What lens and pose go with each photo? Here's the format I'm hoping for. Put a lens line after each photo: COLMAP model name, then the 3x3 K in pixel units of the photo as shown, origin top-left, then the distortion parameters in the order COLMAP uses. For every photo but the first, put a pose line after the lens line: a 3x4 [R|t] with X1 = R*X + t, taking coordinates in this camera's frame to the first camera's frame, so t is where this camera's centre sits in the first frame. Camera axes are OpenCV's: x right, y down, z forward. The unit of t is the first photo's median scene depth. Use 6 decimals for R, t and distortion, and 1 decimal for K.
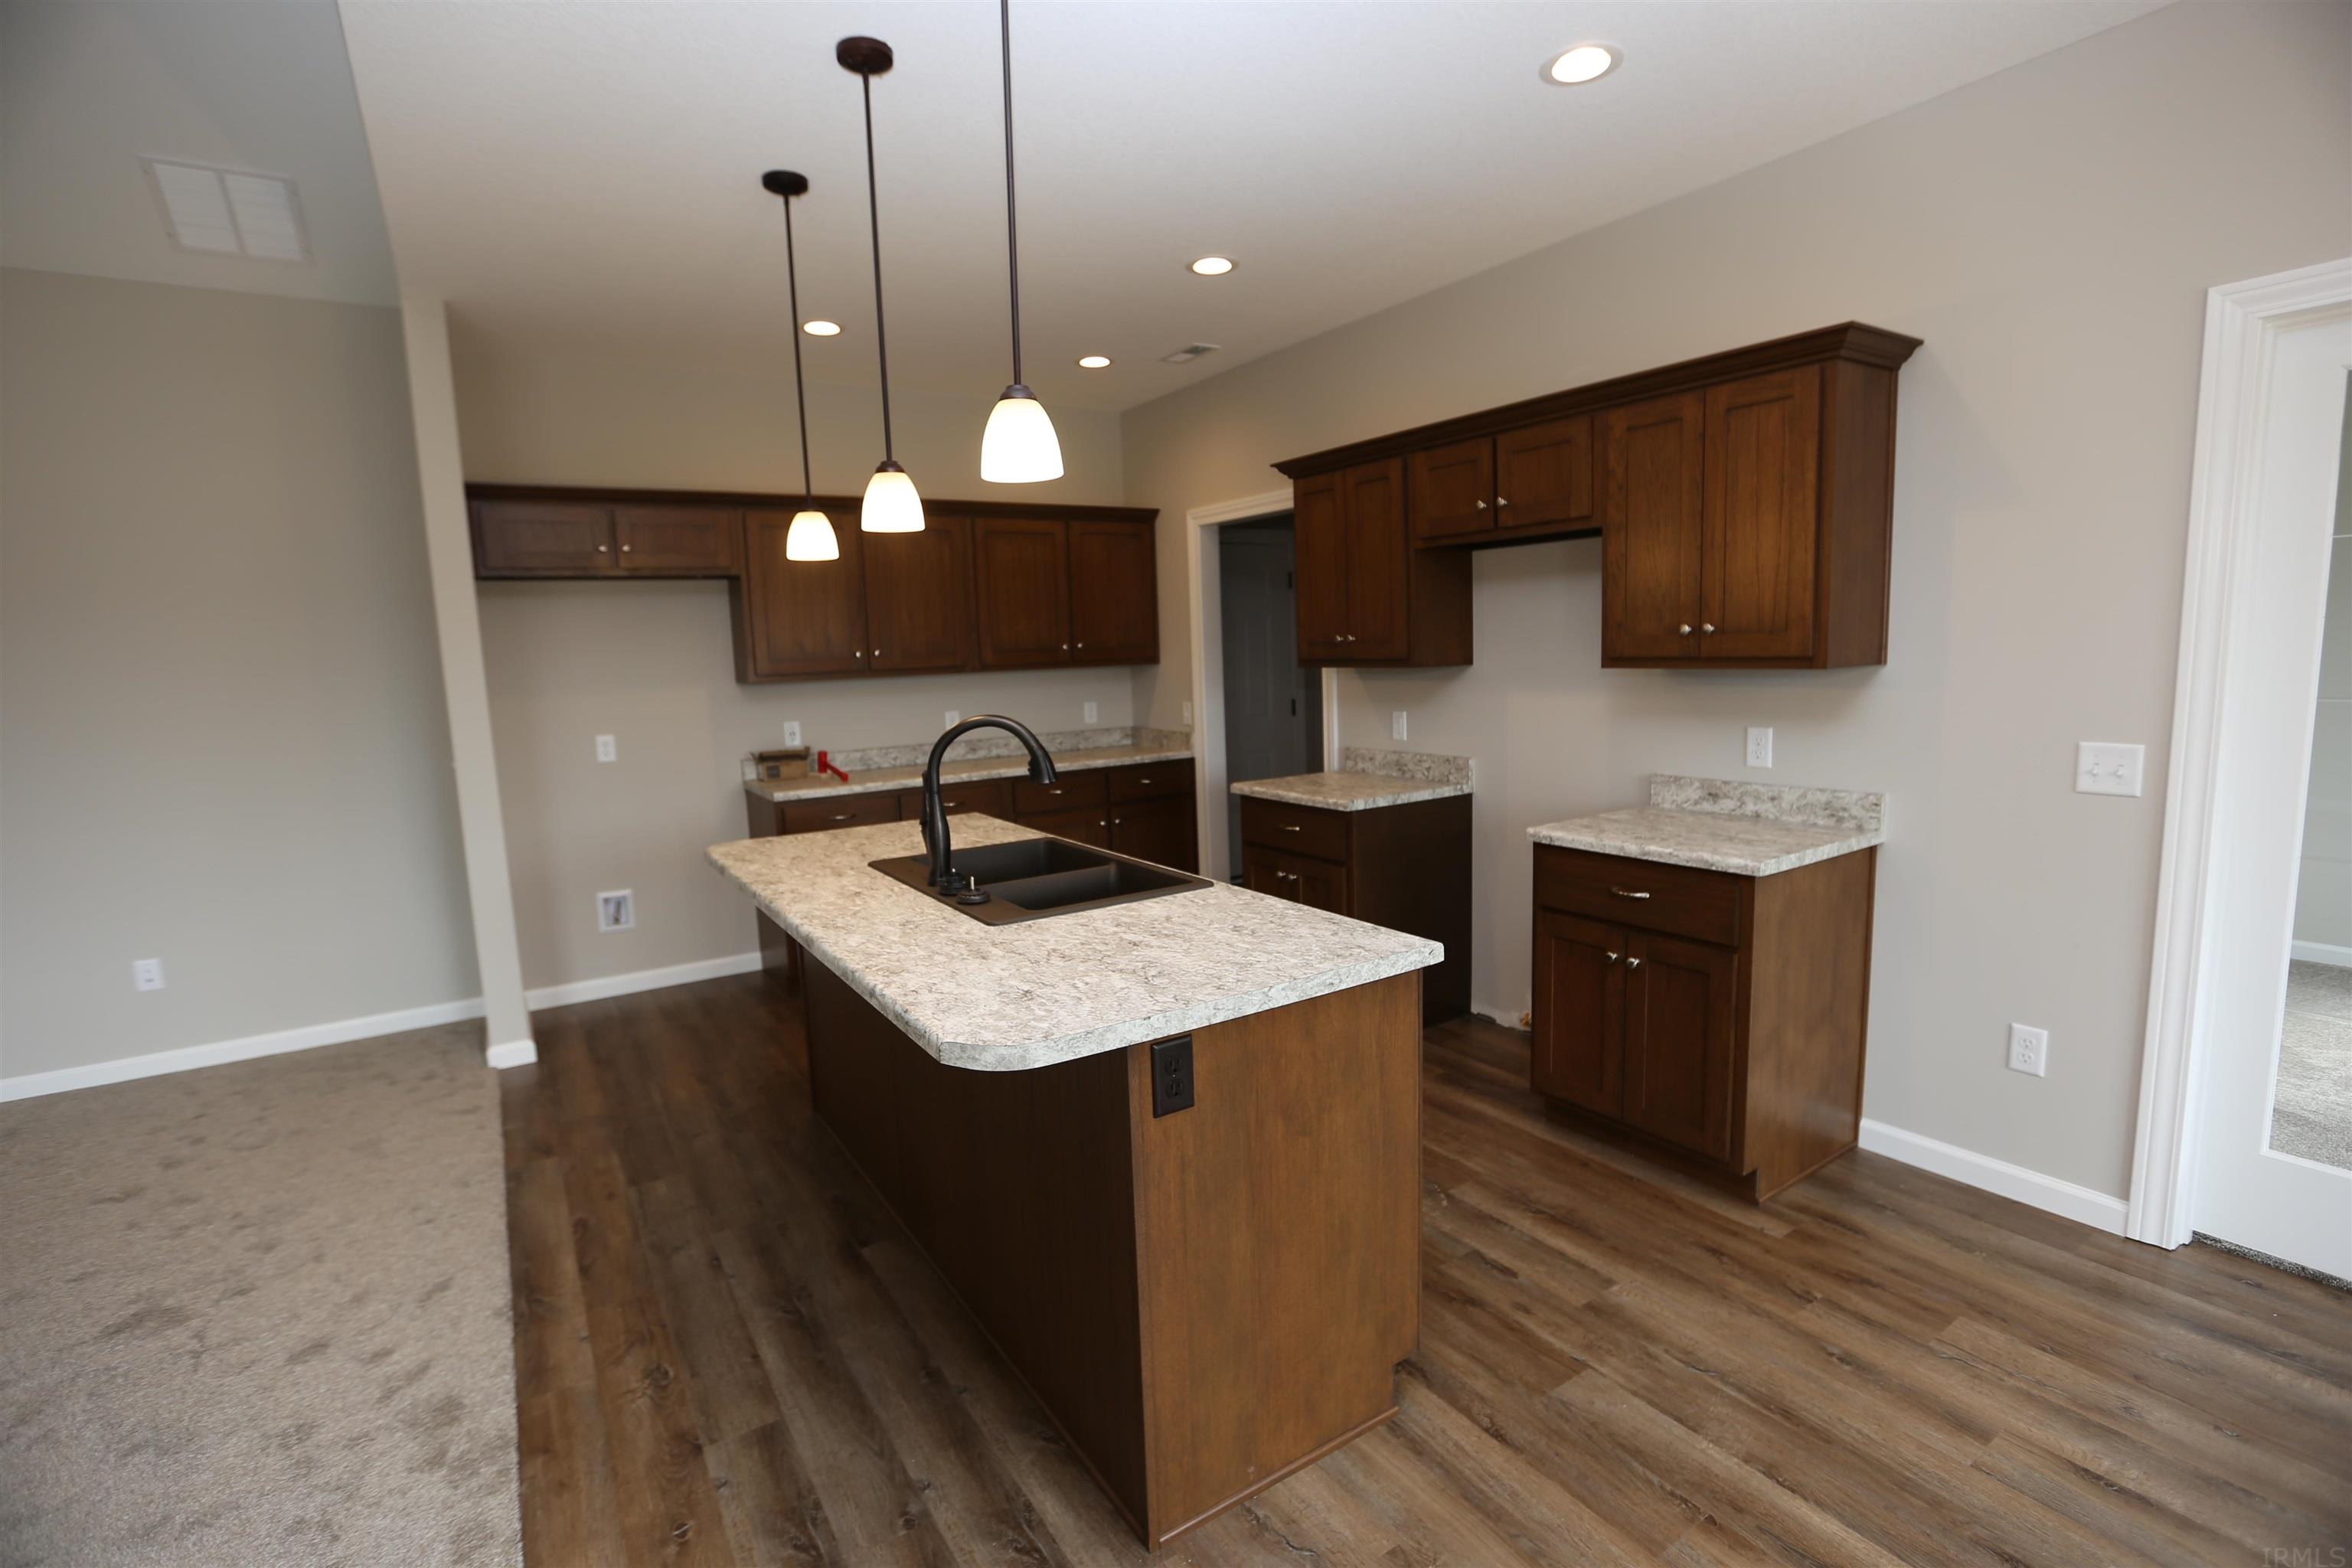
lens RADIAL K [[1071.9, 0, 1176.0], [0, 1071.9, 784.0], [0, 0, 1]] dist [-0.052125, 0.016839]
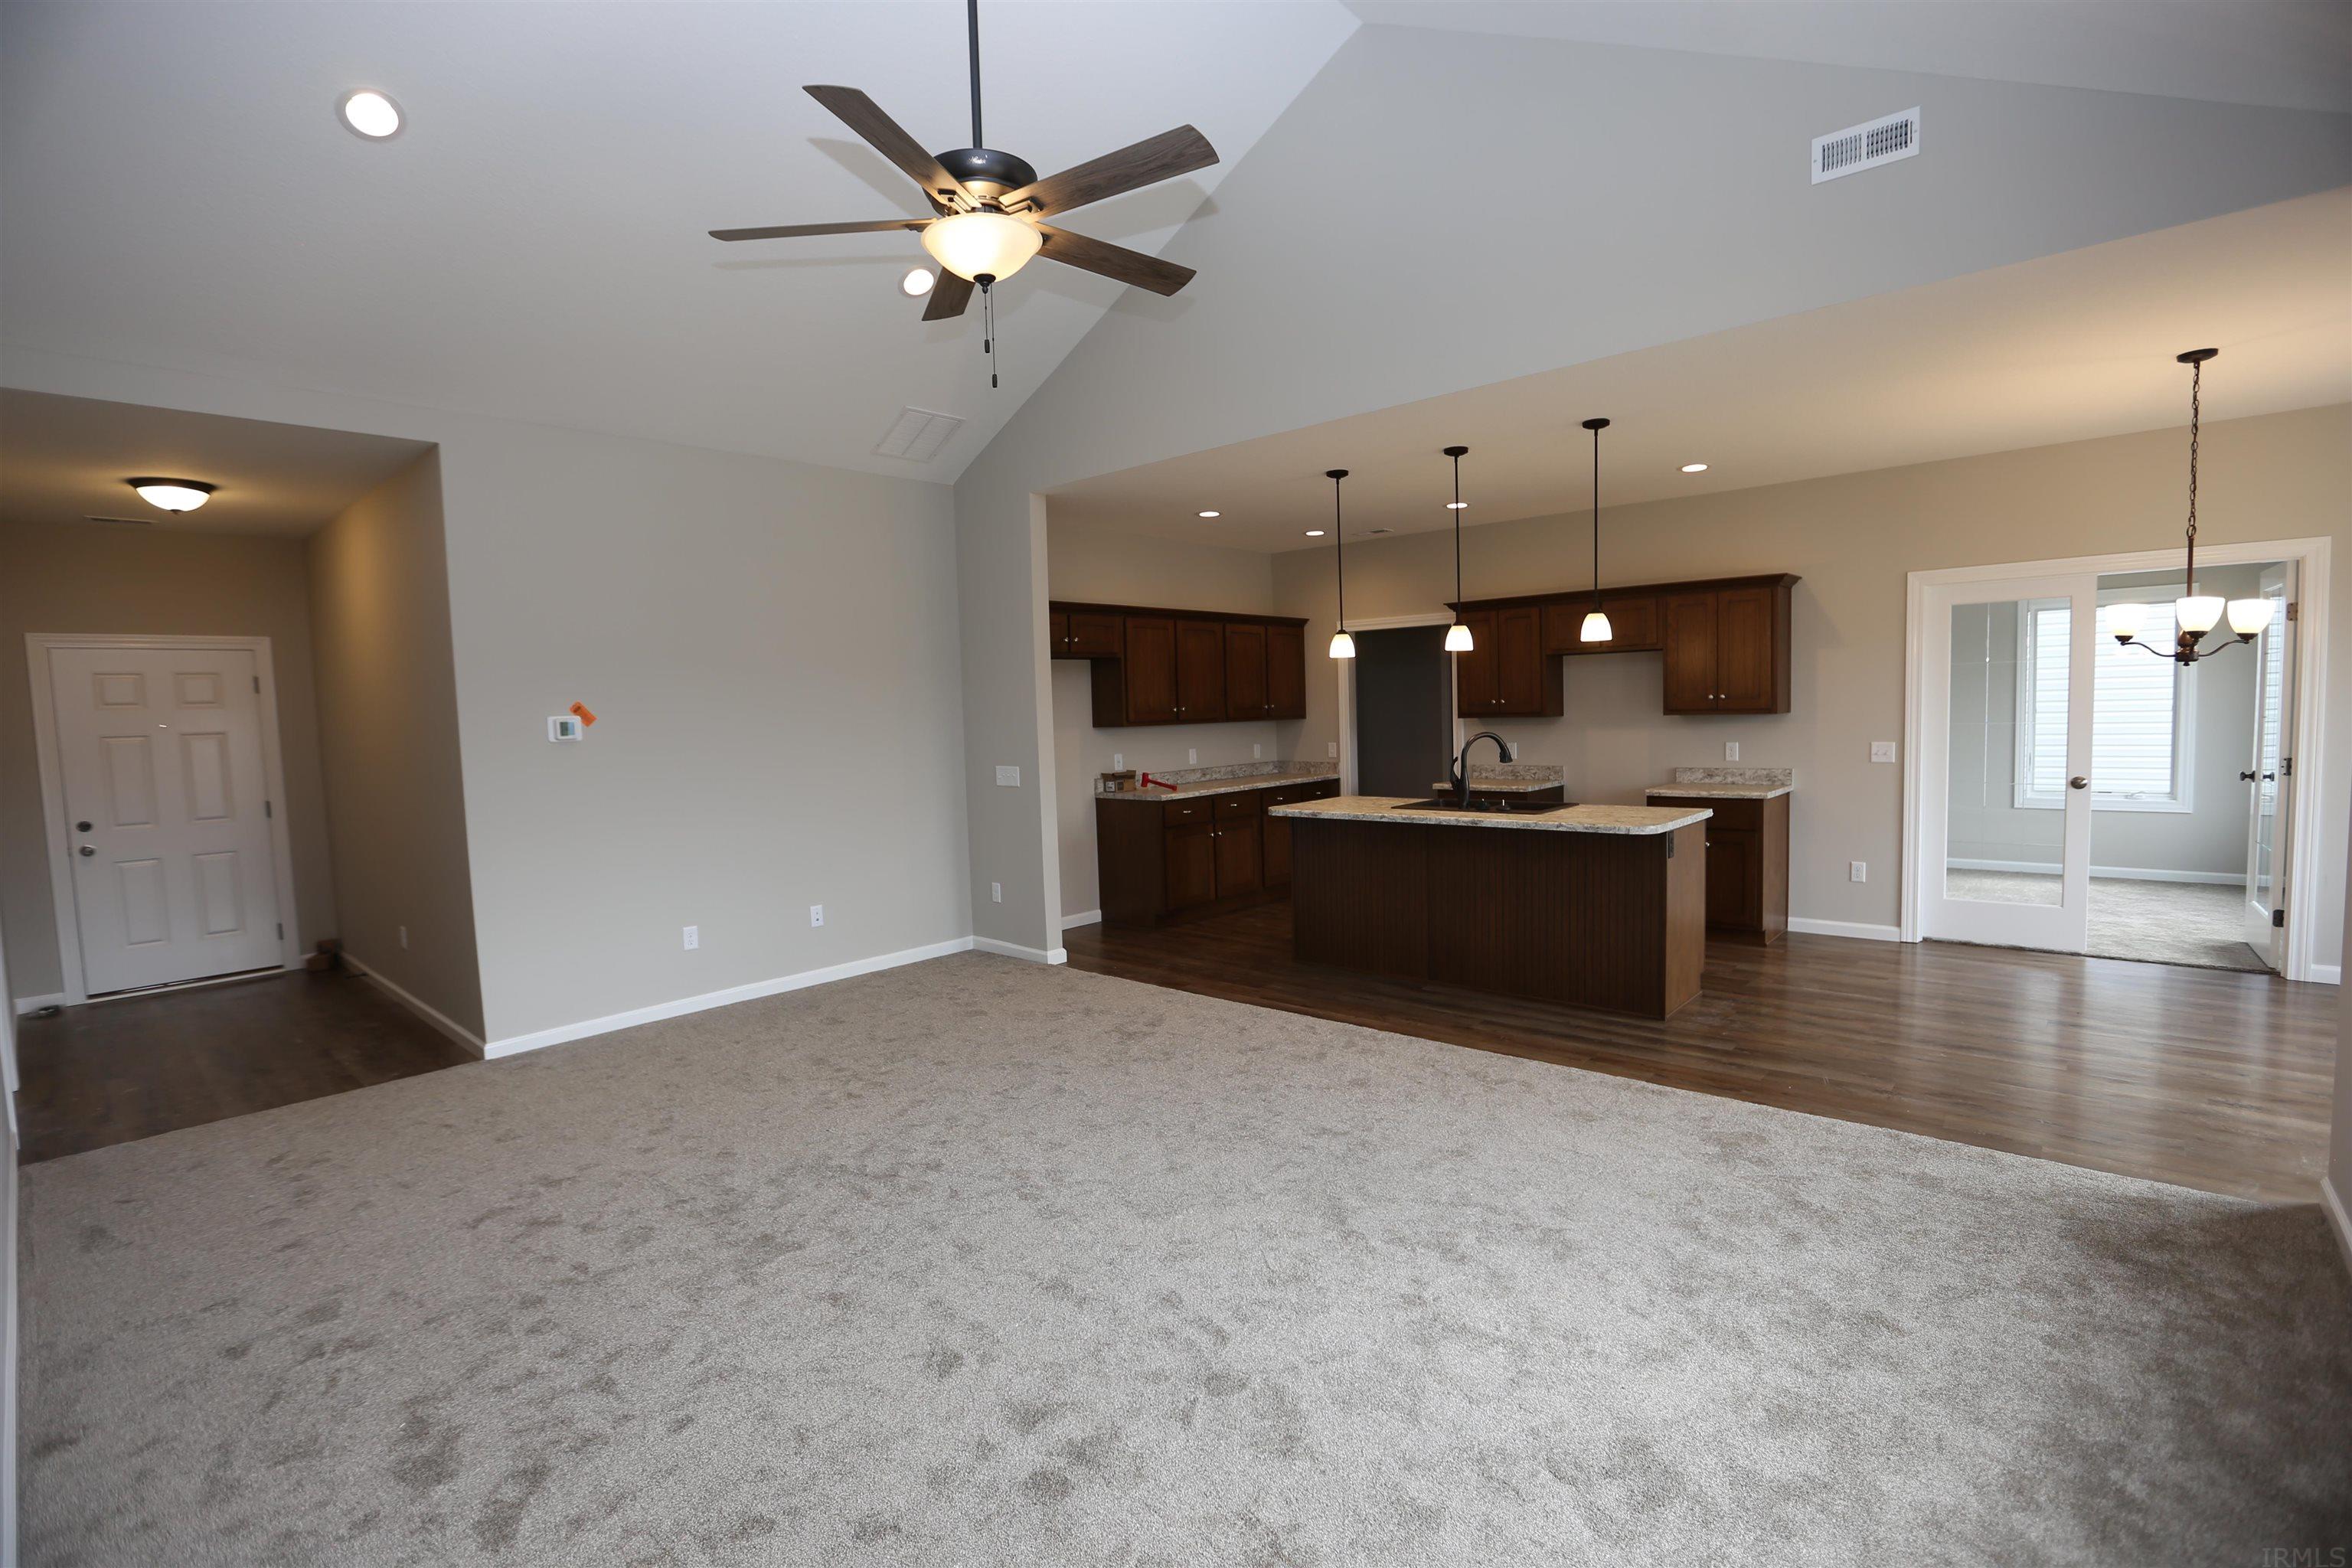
lens RADIAL K [[1071.9, 0, 1176.0], [0, 1071.9, 784.0], [0, 0, 1]] dist [-0.052125, 0.016839]
pose [[0.966506, -0.013018, 0.256315, -1.371025], [0.029842, 0.997639, -0.061861, 0.163268], [-0.254904, 0.067438, 0.964612, -0.984160]]
